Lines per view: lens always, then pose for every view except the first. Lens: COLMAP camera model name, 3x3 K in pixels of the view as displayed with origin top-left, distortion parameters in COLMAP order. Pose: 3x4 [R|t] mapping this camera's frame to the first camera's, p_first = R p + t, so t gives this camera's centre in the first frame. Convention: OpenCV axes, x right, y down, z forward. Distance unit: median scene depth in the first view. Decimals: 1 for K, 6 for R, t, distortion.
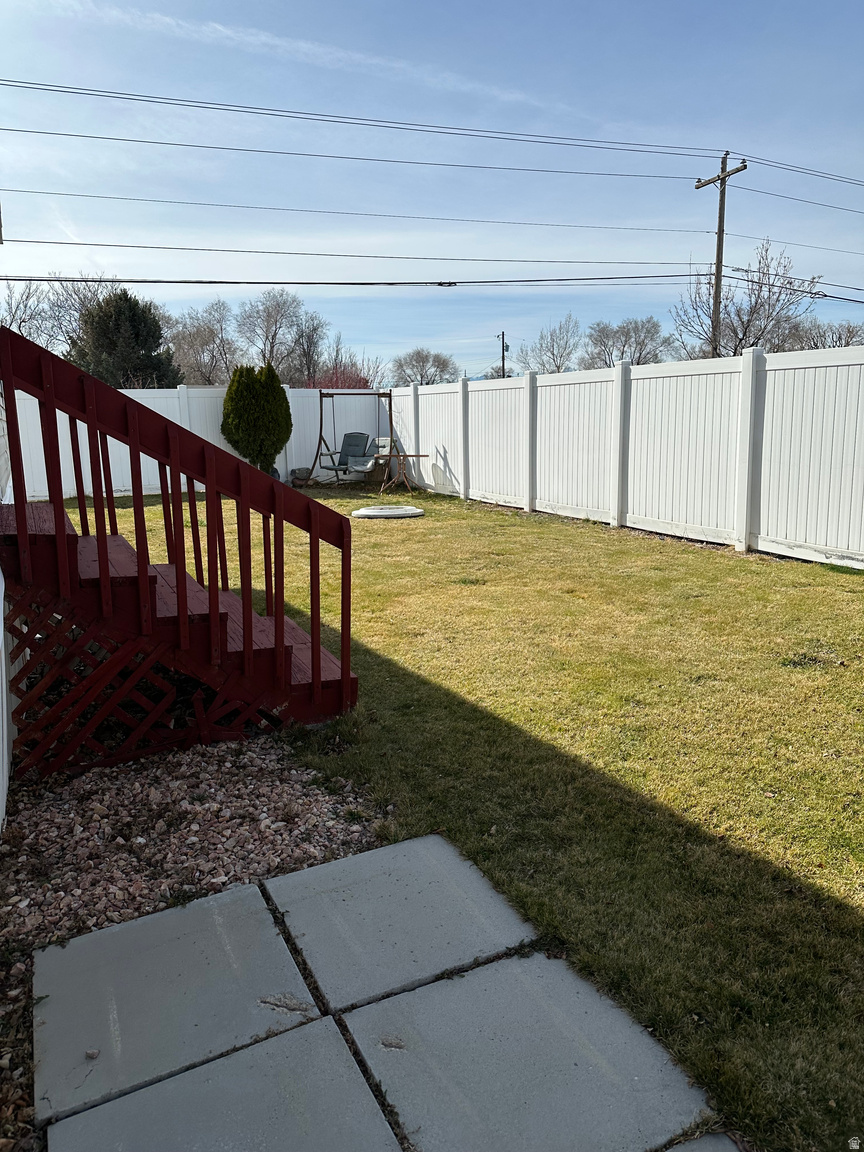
lens RADIAL K [[815.0, 0, 427.4], [0, 815.0, 562.8], [0, 0, 1]] dist [0.069771, -0.092685]
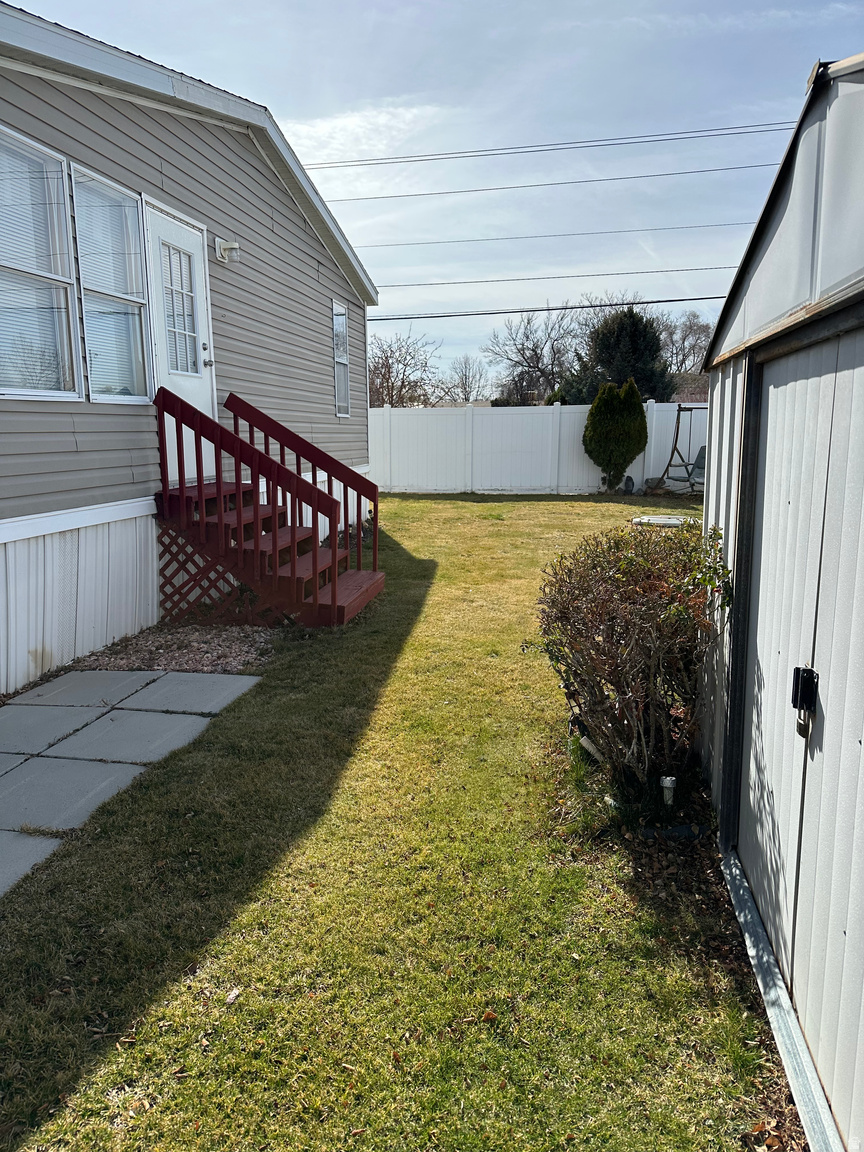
lens RADIAL K [[812.6, 0, 431.9], [0, 812.6, 571.8], [0, 0, 1]] dist [0.033554, -0.045711]
pose [[0.807563, 0.122426, -0.576935, 0.525449], [-0.120092, 0.991858, 0.042375, -0.004105], [0.577425, 0.035065, 0.815690, -0.090813]]
